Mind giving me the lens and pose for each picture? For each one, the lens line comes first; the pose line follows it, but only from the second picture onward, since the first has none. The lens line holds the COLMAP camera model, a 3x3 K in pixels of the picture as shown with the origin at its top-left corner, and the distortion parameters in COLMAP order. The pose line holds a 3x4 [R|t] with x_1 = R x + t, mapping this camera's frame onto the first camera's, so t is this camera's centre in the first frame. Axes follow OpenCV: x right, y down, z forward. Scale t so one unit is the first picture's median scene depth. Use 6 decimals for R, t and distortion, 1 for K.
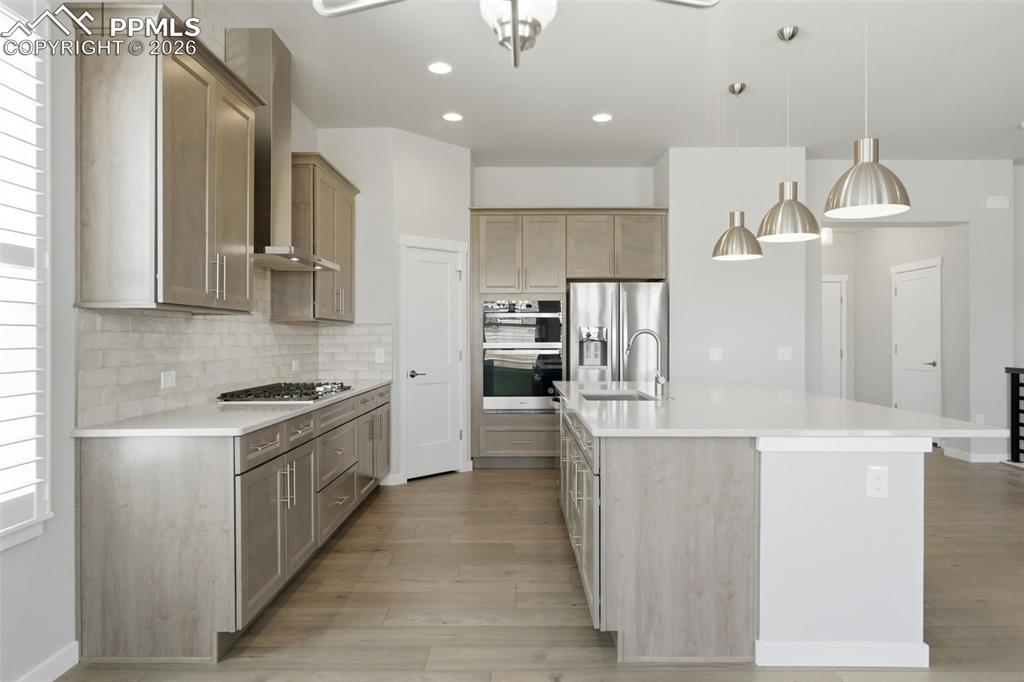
lens RADIAL K [[655.7, 0, 512.1], [0, 655.7, 338.3], [0, 0, 1]] dist [-0.001052, -0.000270]
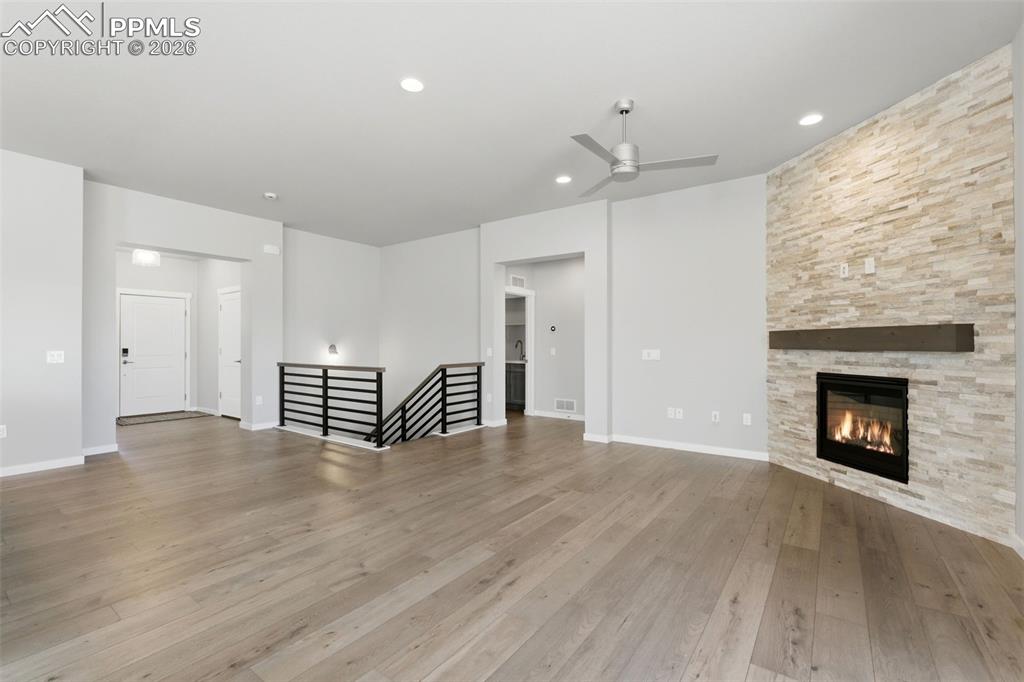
lens RADIAL K [[449.8, 0, 509.5], [0, 449.8, 342.8], [0, 0, 1]] dist [-0.005729, 0.000102]
pose [[0.591239, 0.001909, 0.806494, 0.293300], [0.001443, 0.999993, -0.003425, 0.004854], [-0.806495, 0.003189, 0.591232, -0.017894]]
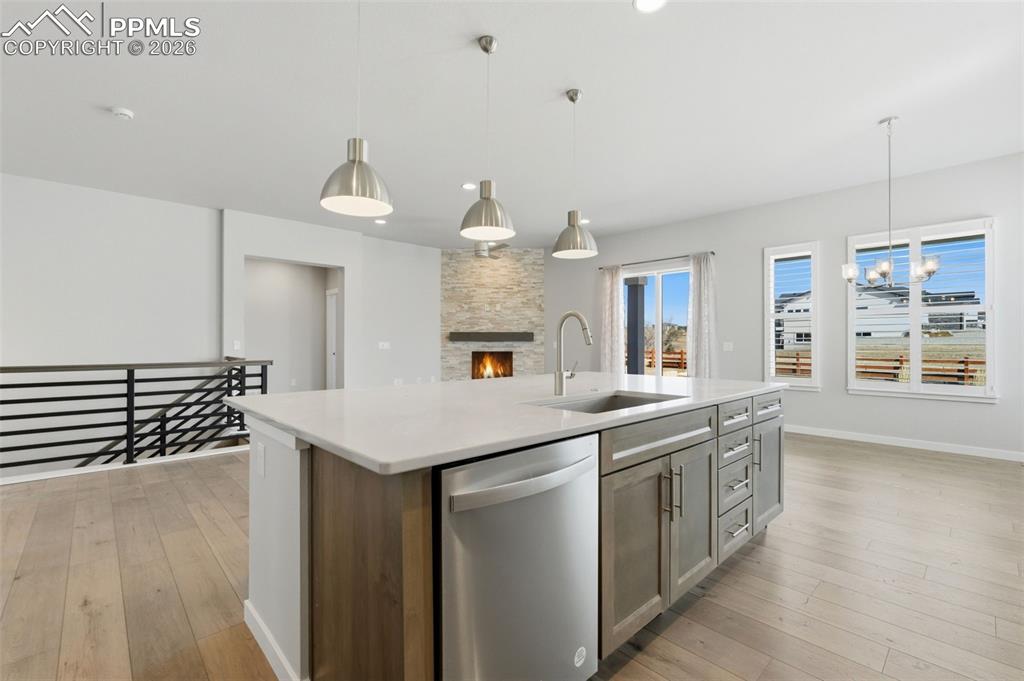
lens RADIAL K [[445.9, 0, 514.8], [0, 445.9, 340.4], [0, 0, 1]] dist [-0.000973, 0.000050]
pose [[-0.690398, 0.001720, 0.723428, -0.082397], [-0.000929, 0.999994, -0.003263, 0.016197], [-0.723429, -0.002925, -0.690392, 1.004749]]
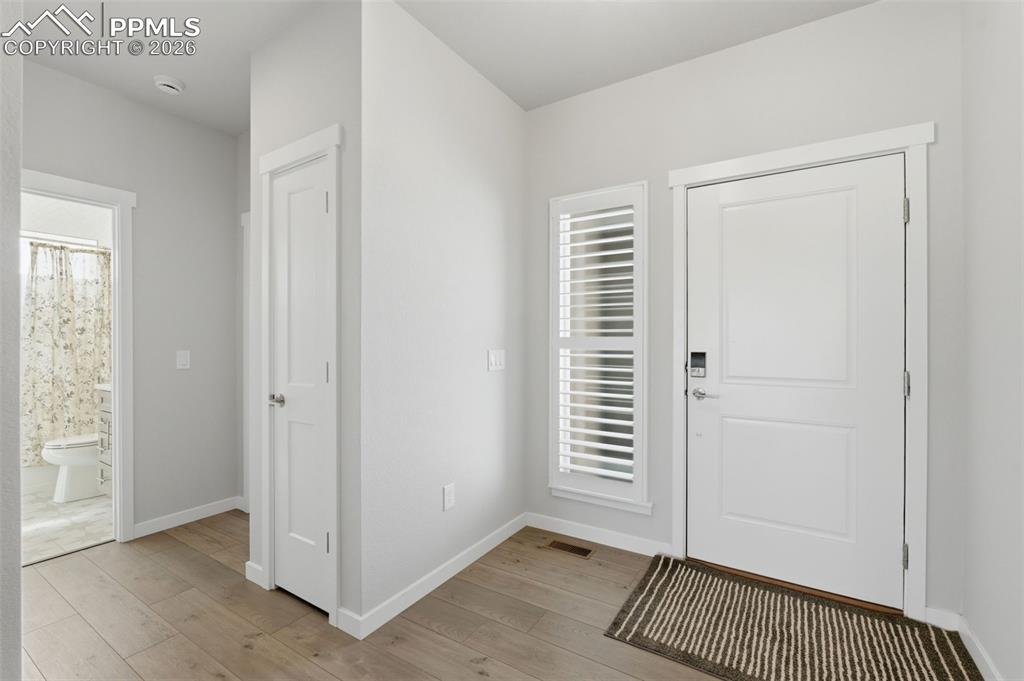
lens RADIAL K [[445.9, 0, 514.8], [0, 445.9, 340.4], [0, 0, 1]] dist [-0.000973, 0.000050]
pose [[0.847714, 0.002200, -0.530448, 0.761477], [-0.000838, 0.999996, 0.002808, 0.004119], [0.530452, -0.001936, 0.847713, 1.211110]]
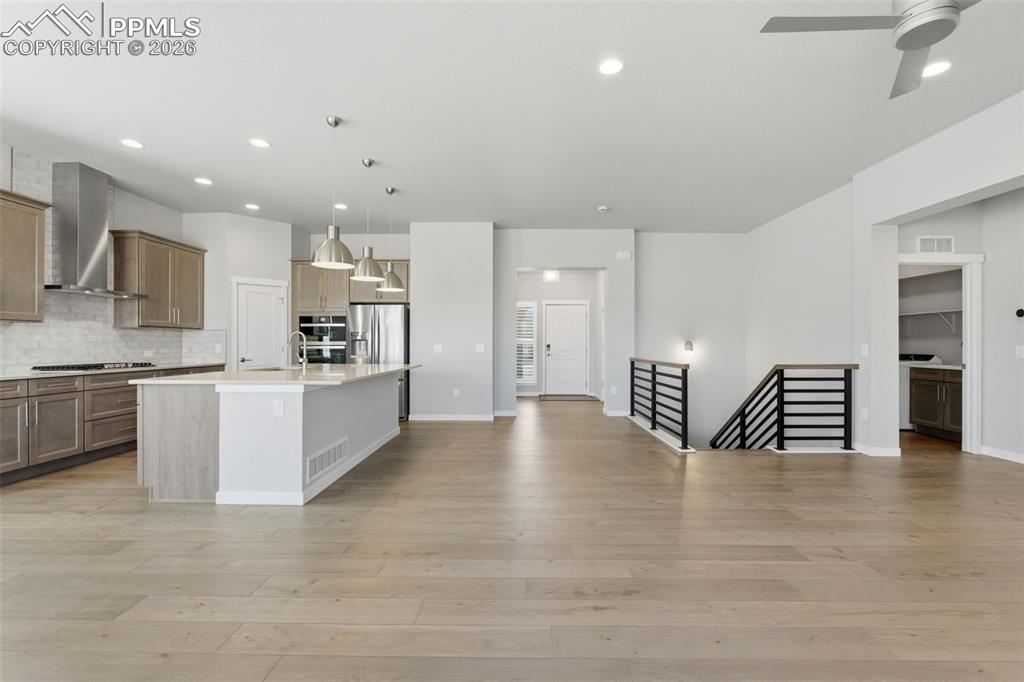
lens RADIAL K [[449.8, 0, 509.5], [0, 449.8, 342.8], [0, 0, 1]] dist [-0.005729, 0.000102]
pose [[0.999857, 0.000615, -0.016928, 0.559954], [-0.000662, 0.999996, -0.002798, 0.013735], [0.016926, 0.002808, 0.999853, -0.132715]]
